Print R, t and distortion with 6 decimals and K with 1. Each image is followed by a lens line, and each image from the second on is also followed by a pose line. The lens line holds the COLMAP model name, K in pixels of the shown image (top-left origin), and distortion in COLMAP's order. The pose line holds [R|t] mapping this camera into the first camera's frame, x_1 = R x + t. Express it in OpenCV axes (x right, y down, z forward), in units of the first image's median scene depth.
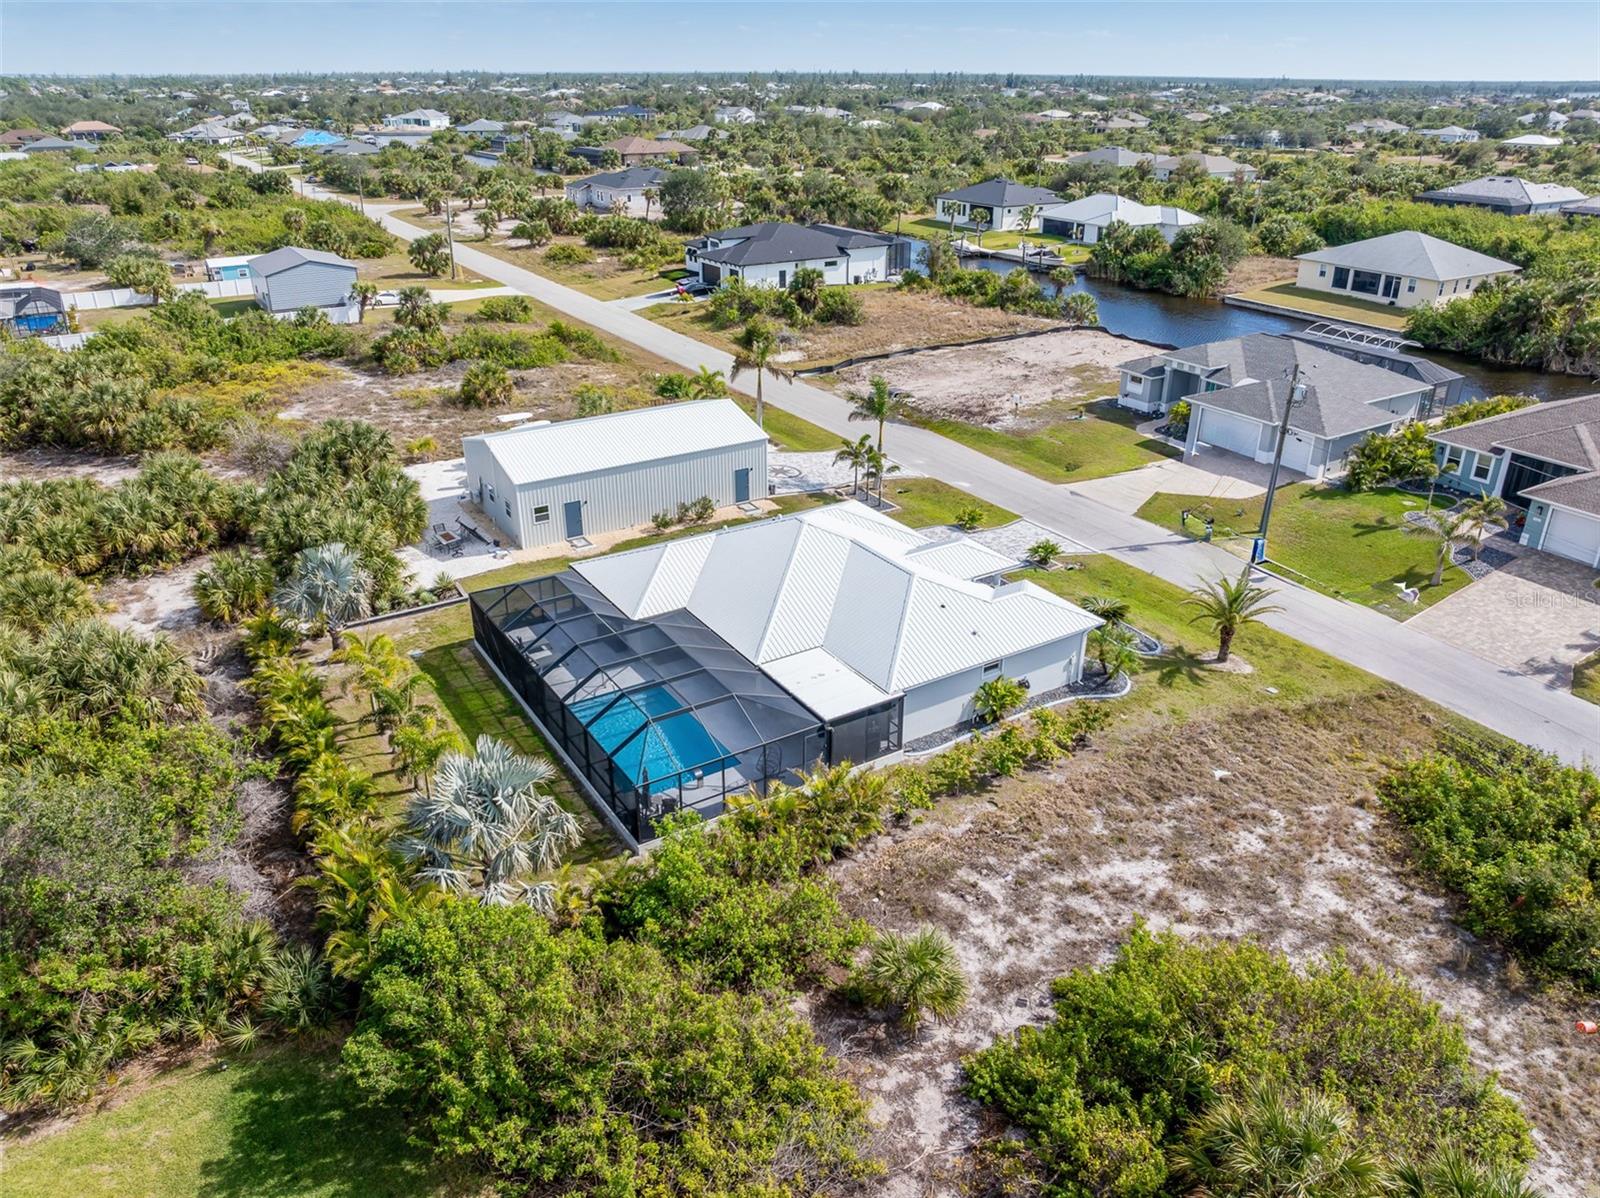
lens RADIAL K [[1125.8, 0, 803.4], [0, 1125.8, 581.3], [0, 0, 1]] dist [-0.043150, 0.000316]
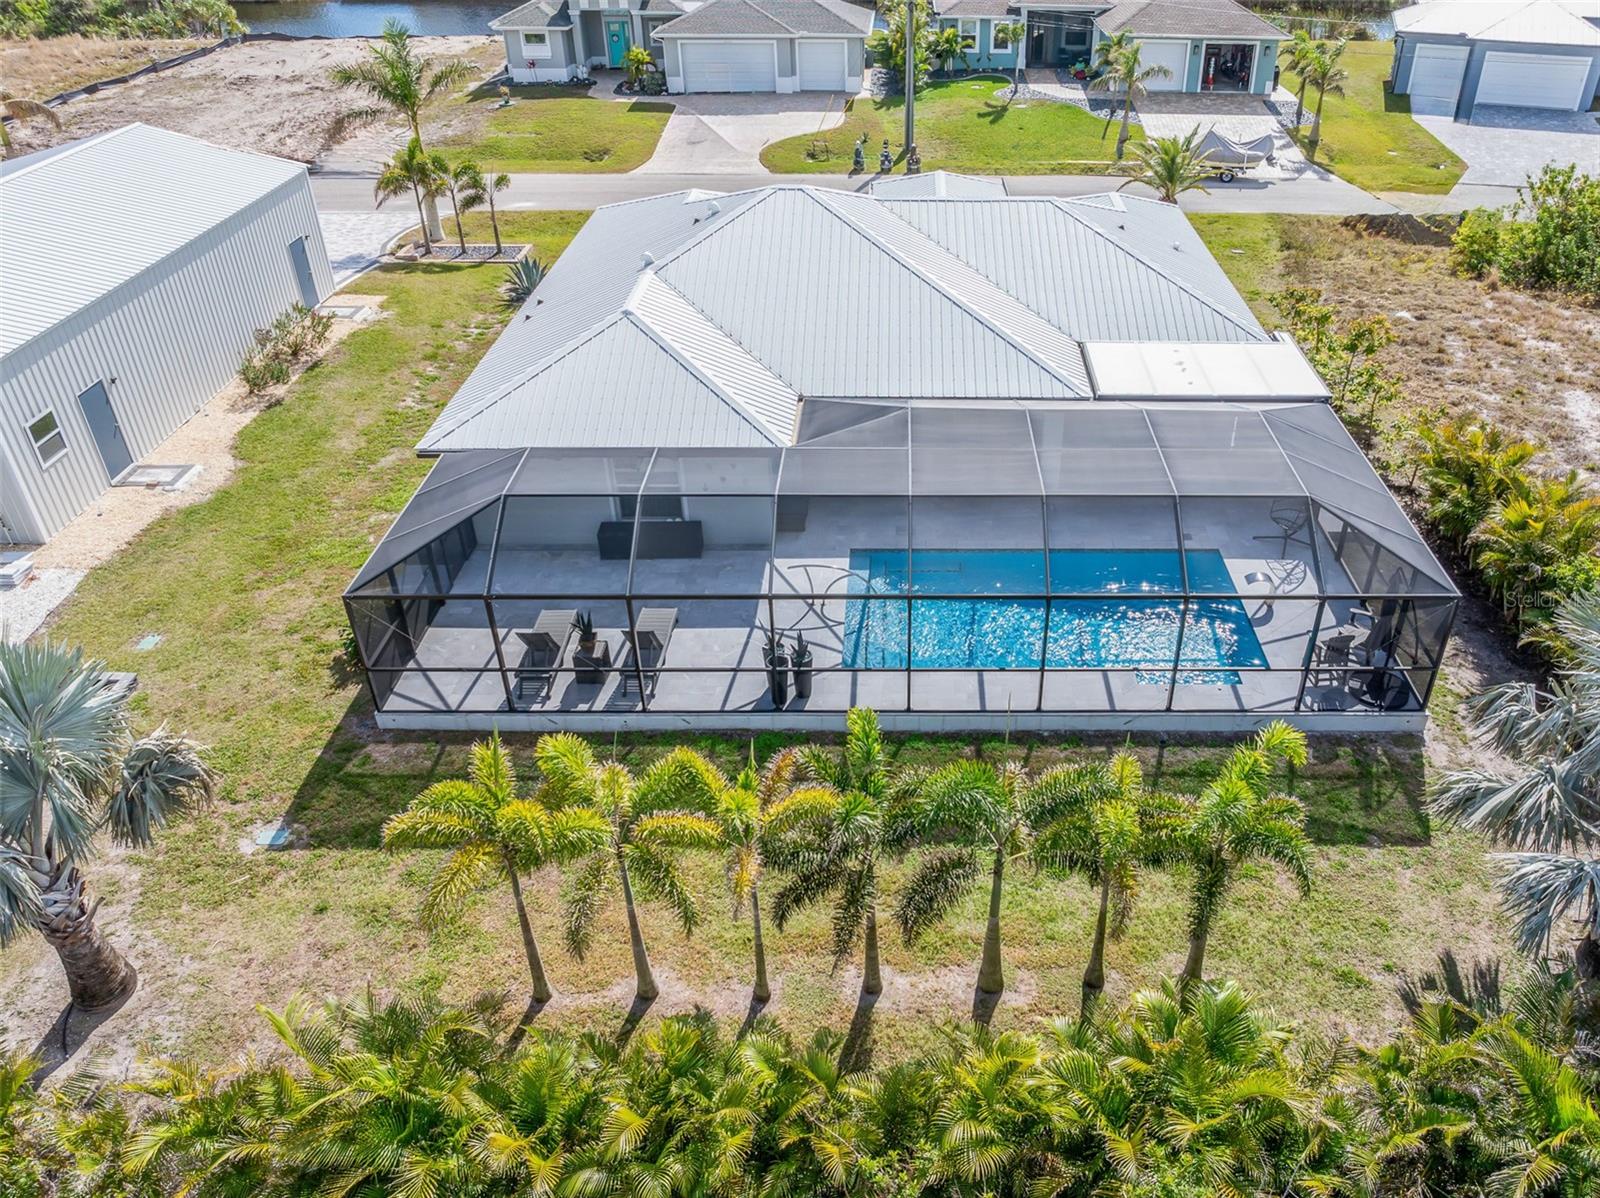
lens RADIAL K [[1211.0, 0, 912.0], [0, 1211.0, 604.6], [0, 0, 1]] dist [-0.029825, 0.000926]
pose [[0.529170, -0.467777, 0.707929, -0.357884], [0.347051, 0.880656, 0.322492, -0.035074], [-0.774296, 0.075035, 0.628359, 0.473347]]
